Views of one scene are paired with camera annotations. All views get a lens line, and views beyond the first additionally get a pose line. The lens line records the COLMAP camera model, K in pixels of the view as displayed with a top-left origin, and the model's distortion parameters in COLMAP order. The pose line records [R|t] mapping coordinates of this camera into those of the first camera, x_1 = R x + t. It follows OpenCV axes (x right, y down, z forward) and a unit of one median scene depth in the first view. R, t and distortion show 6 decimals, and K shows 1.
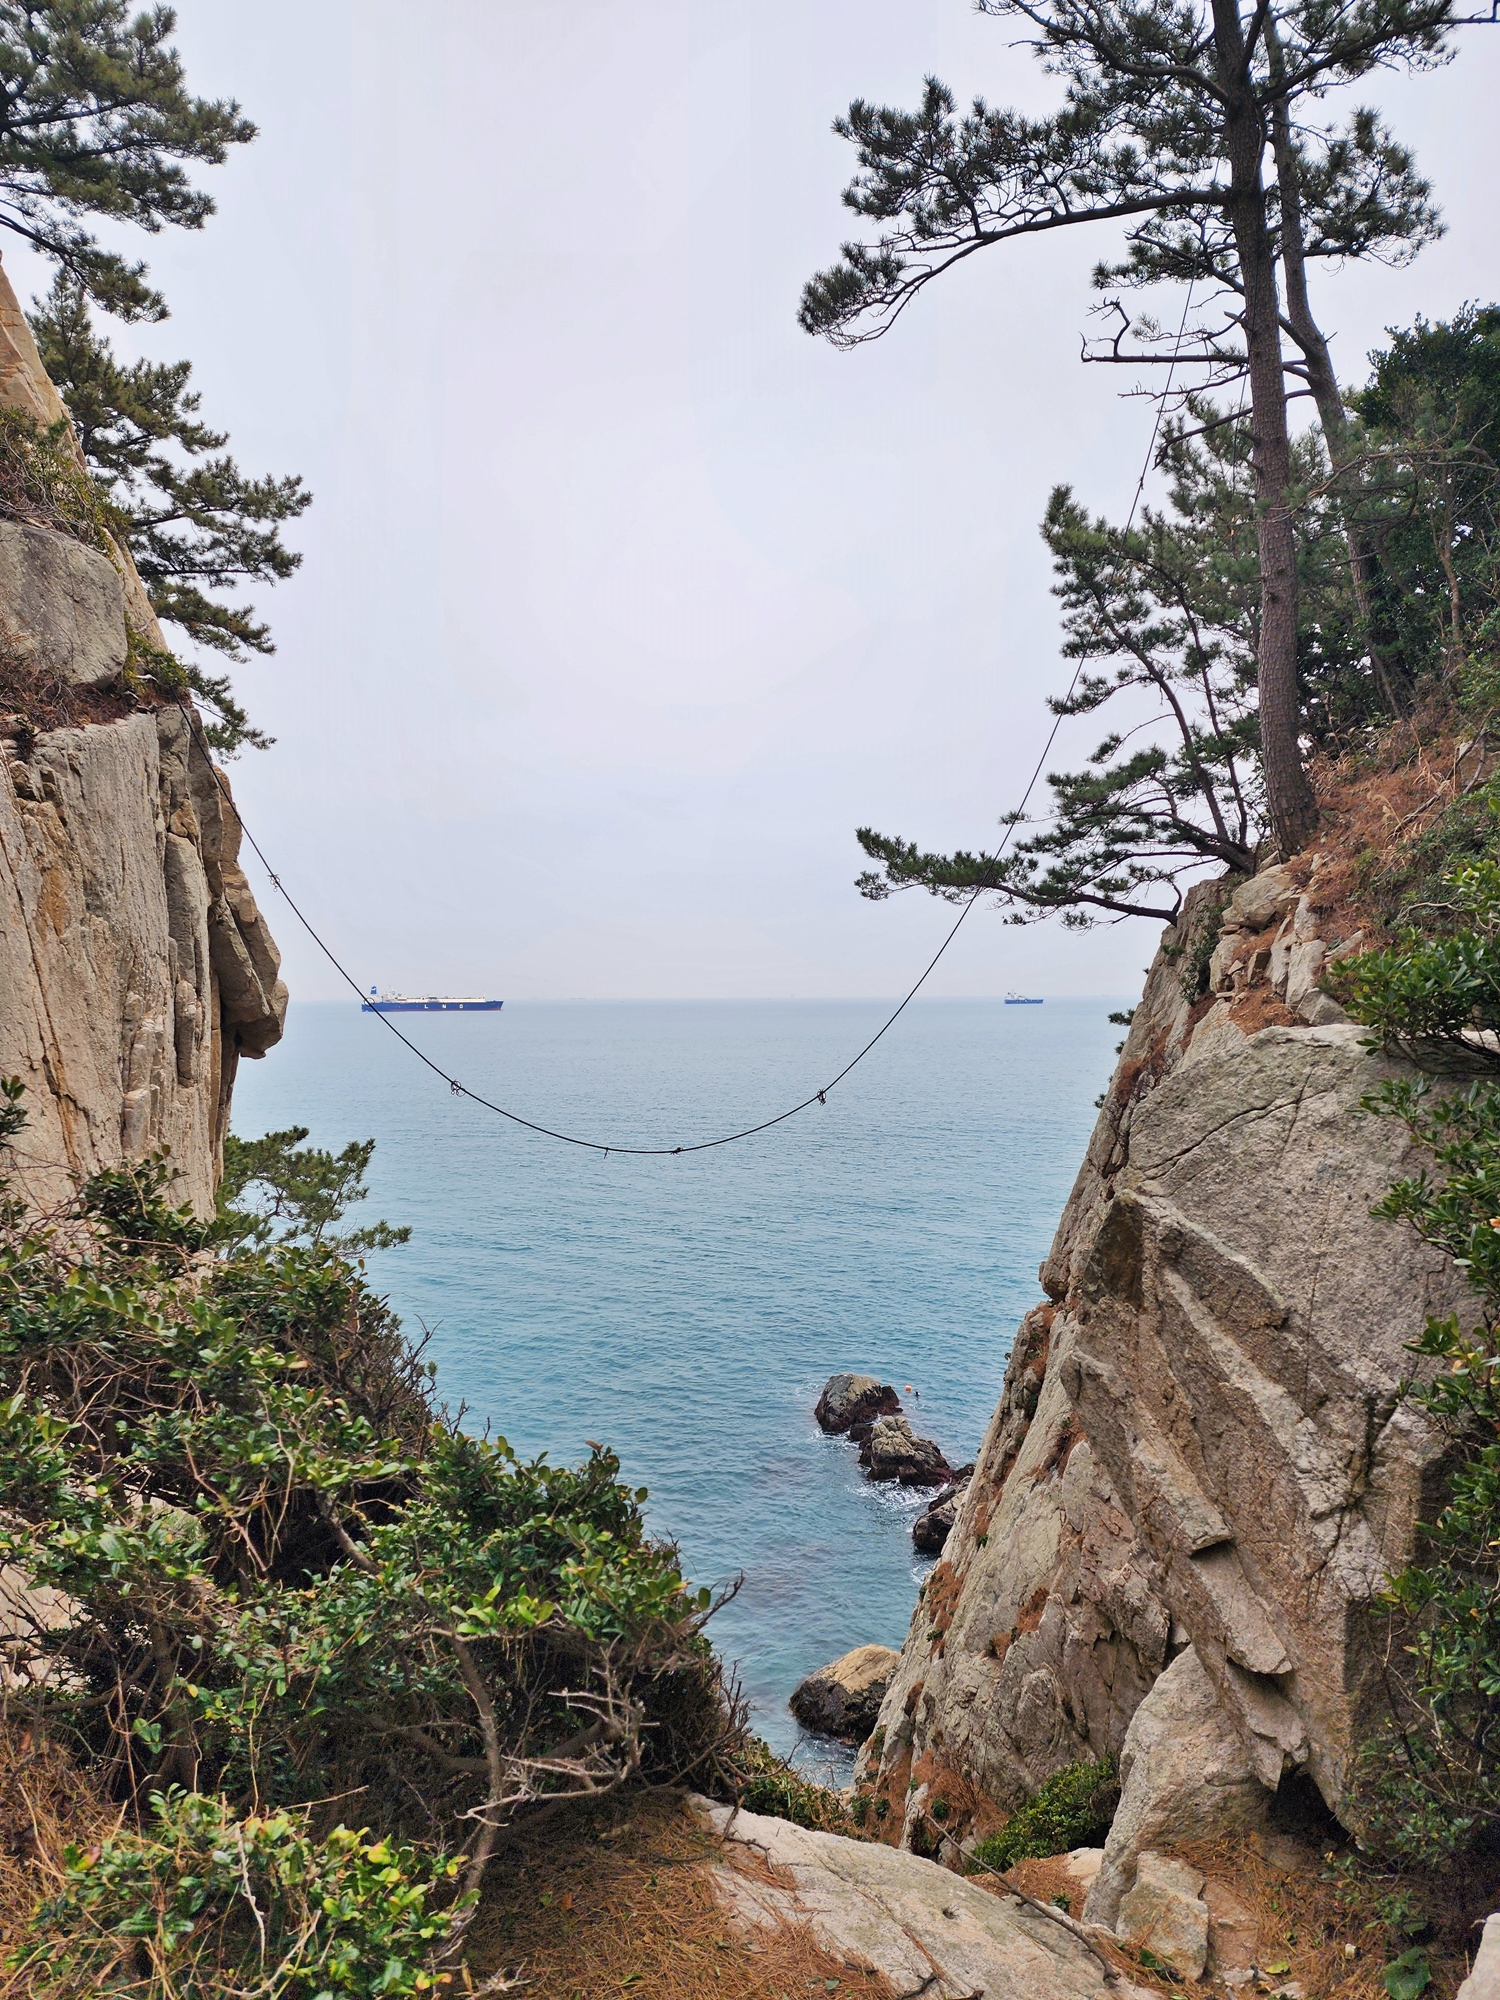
lens RADIAL K [[1339.1, 0, 746.5], [0, 1339.1, 944.1], [0, 0, 1]] dist [0.099859, -0.081173]
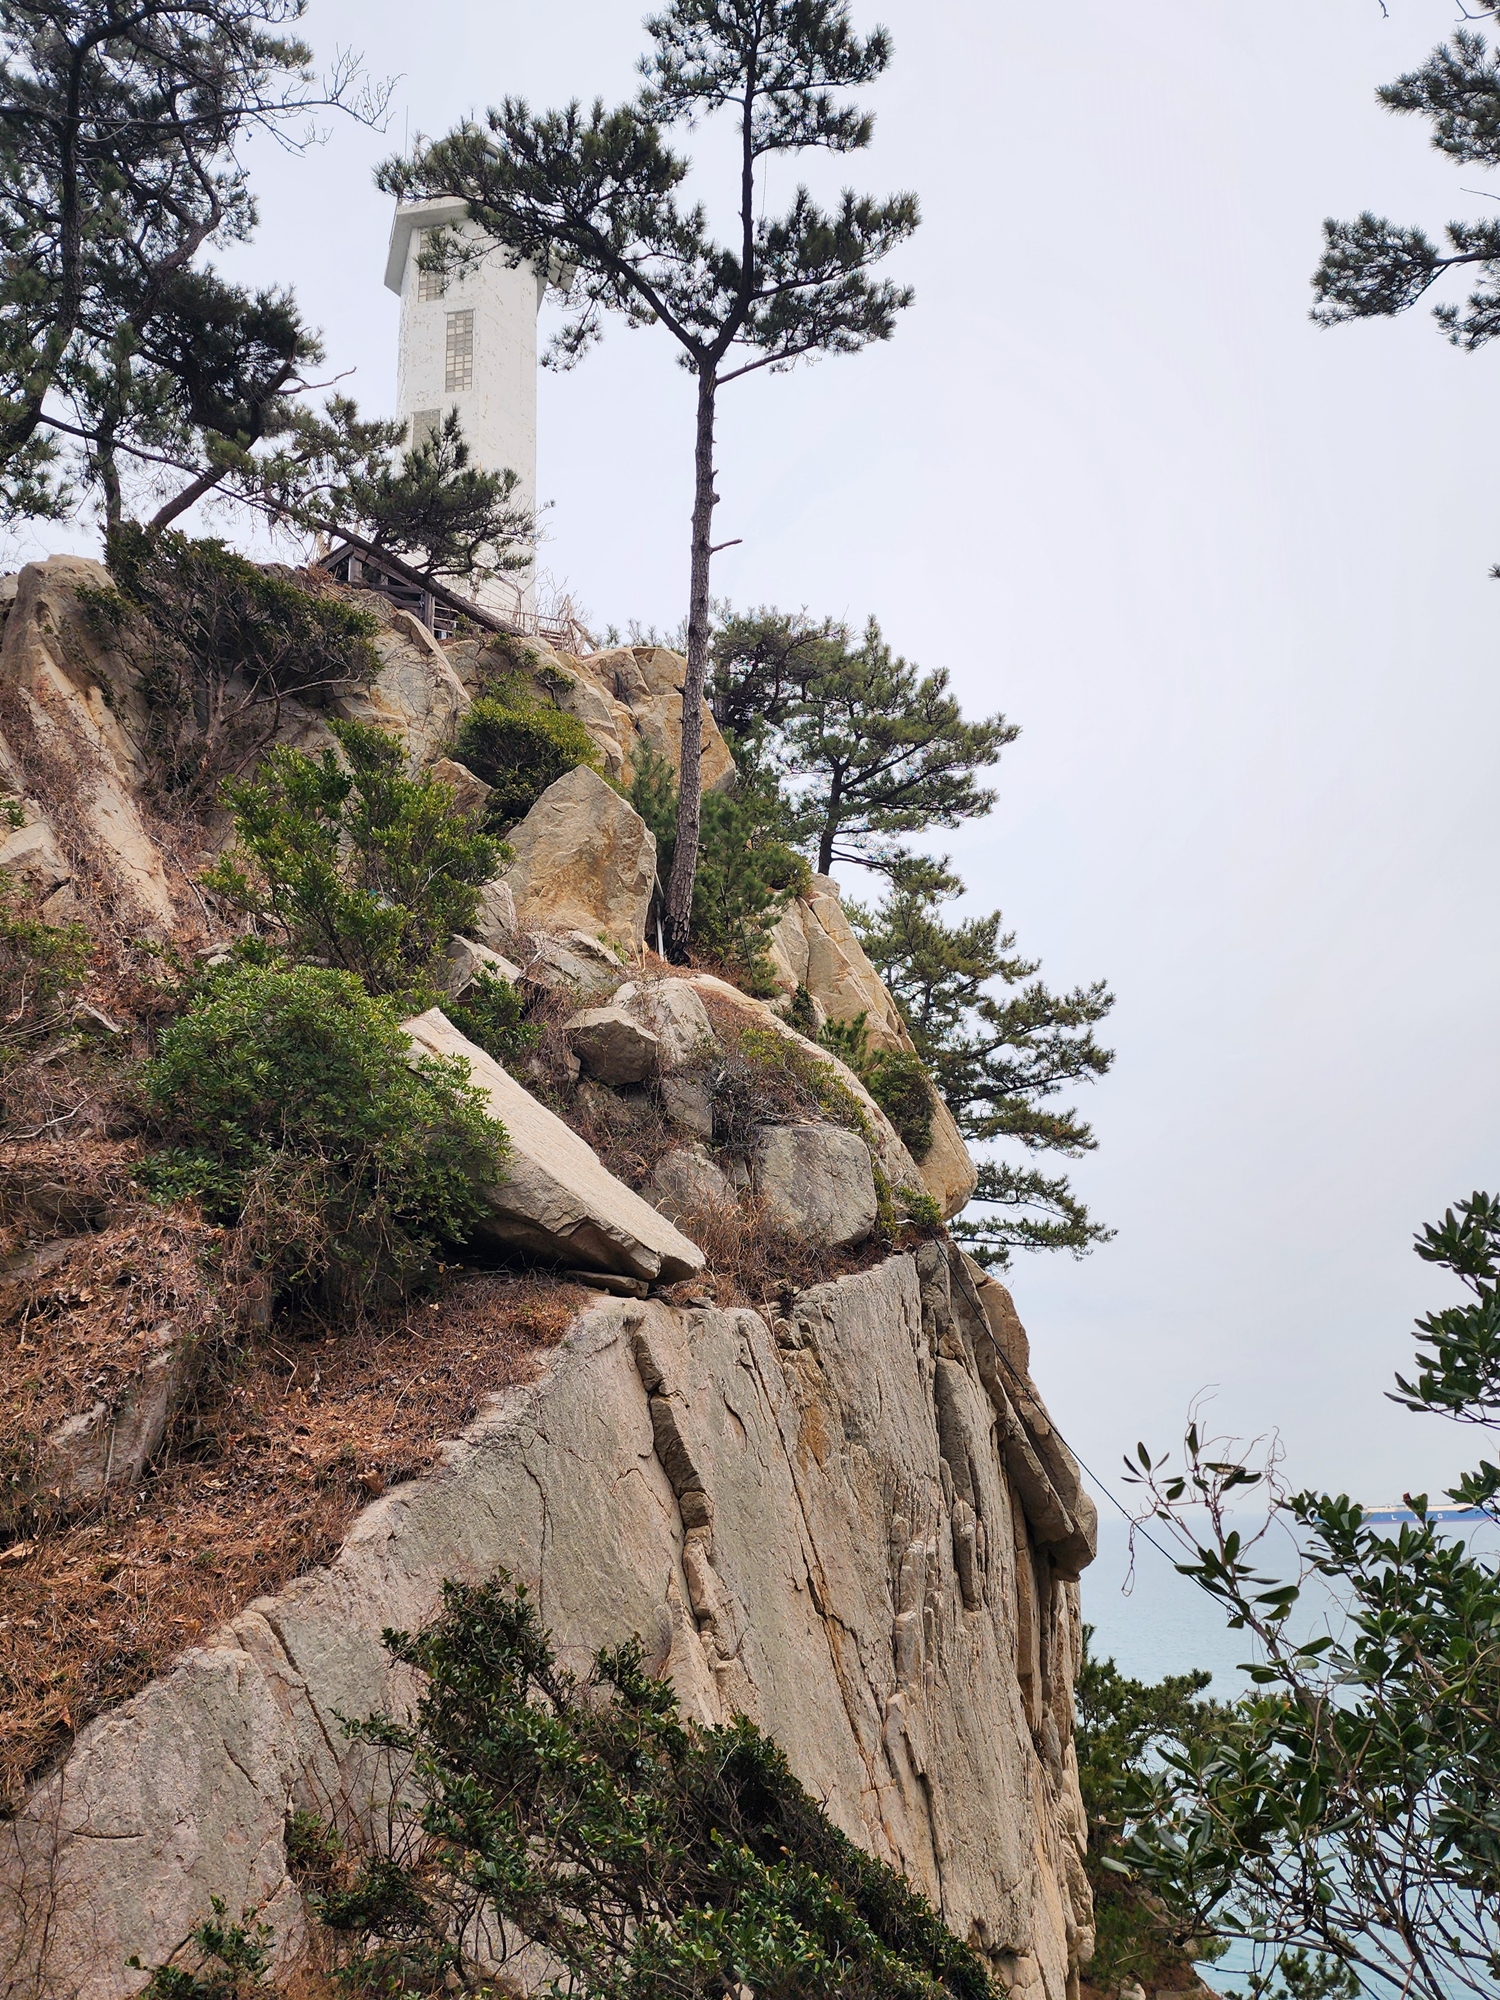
lens RADIAL K [[1339.1, 0, 746.5], [0, 1339.1, 944.1], [0, 0, 1]] dist [0.099859, -0.081173]
pose [[0.819016, -0.252240, -0.515352, 0.124507], [0.058639, 0.930279, -0.362136, -0.002892], [0.570766, 0.266376, 0.776705, -0.064727]]
